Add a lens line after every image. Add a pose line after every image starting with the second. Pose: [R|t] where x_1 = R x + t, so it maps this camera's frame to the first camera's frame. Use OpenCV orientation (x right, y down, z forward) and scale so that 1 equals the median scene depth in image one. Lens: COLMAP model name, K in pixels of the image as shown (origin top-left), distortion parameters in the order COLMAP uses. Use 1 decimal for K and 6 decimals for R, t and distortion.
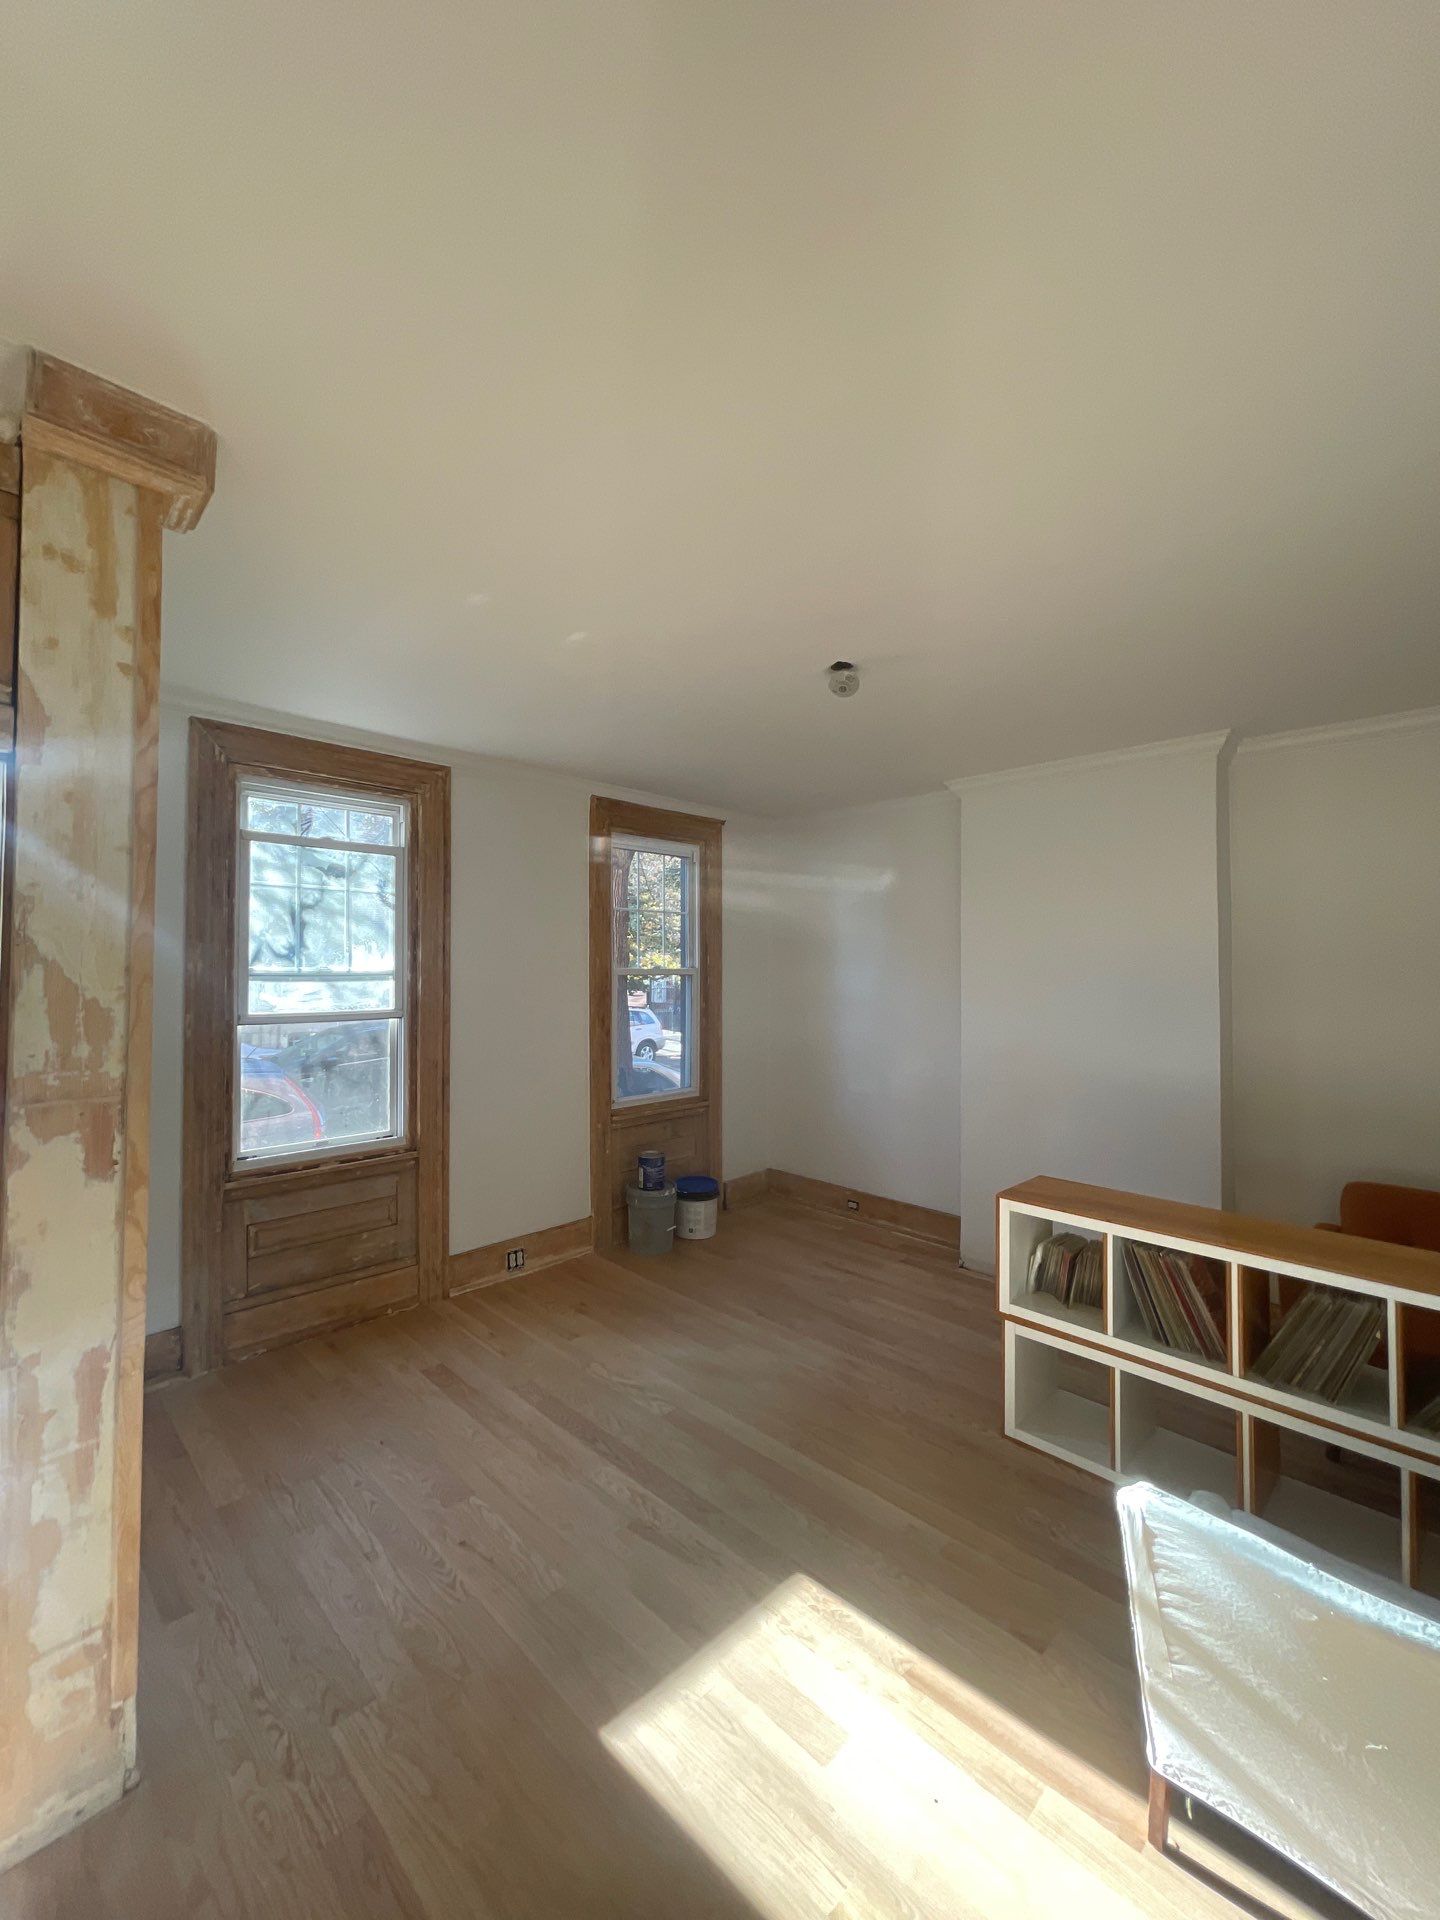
lens RADIAL K [[788.6, 0, 711.3], [0, 788.6, 961.3], [0, 0, 1]] dist [0.007472, 0.000778]
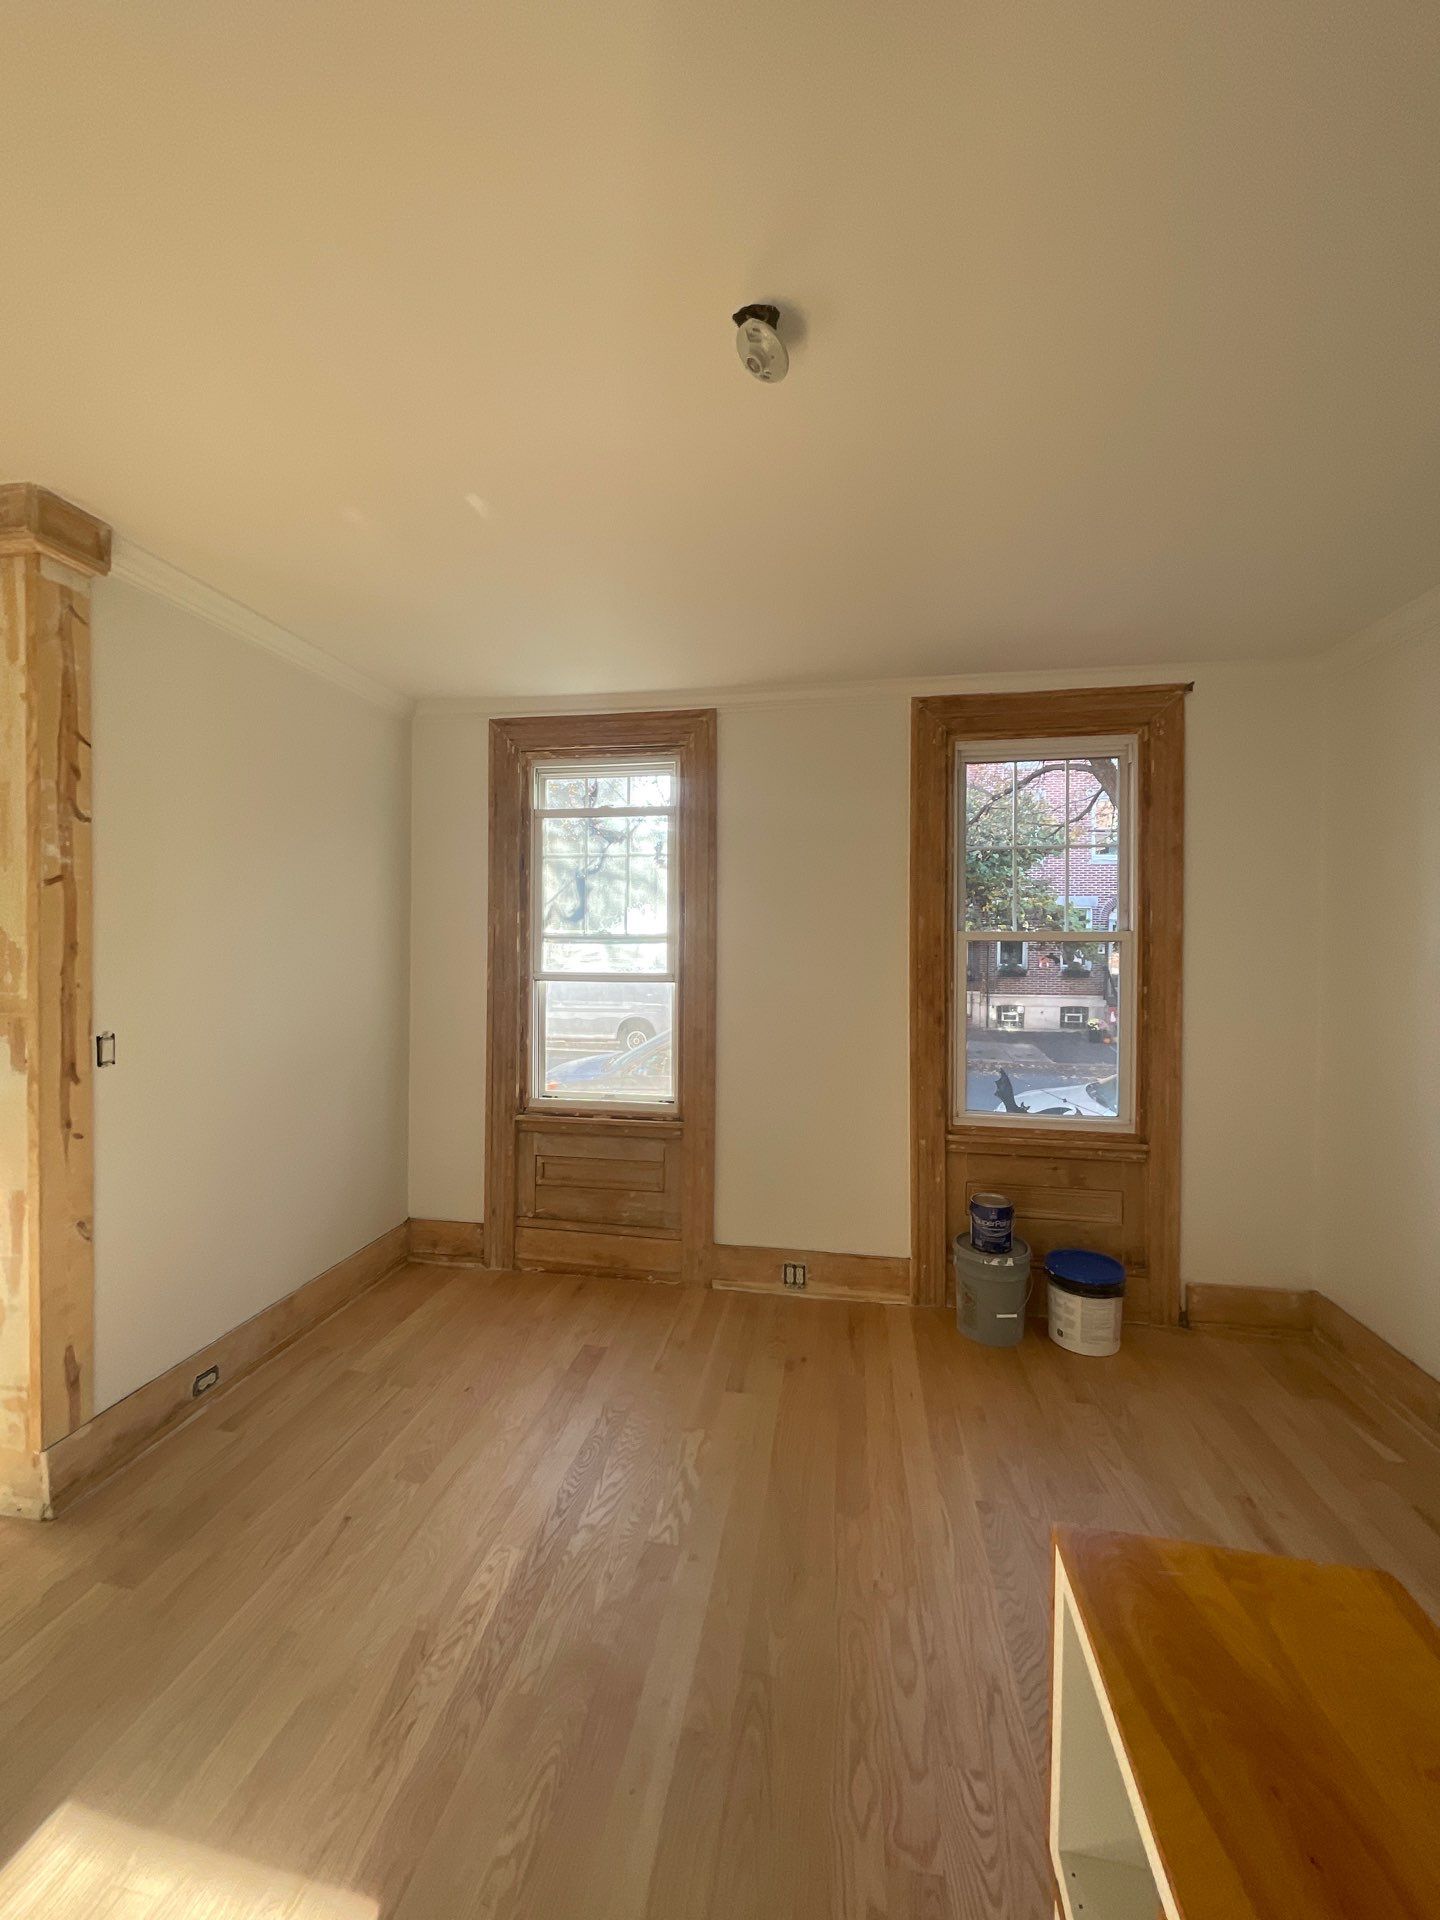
lens RADIAL K [[788.6, 0, 710.9], [0, 788.6, 950.4], [0, 0, 1]] dist [0.007472, 0.000778]
pose [[0.562174, 0.010036, -0.826958, 0.461529], [0.004185, 0.999879, 0.014980, 0.020350], [0.827009, -0.011882, 0.562064, 0.531237]]
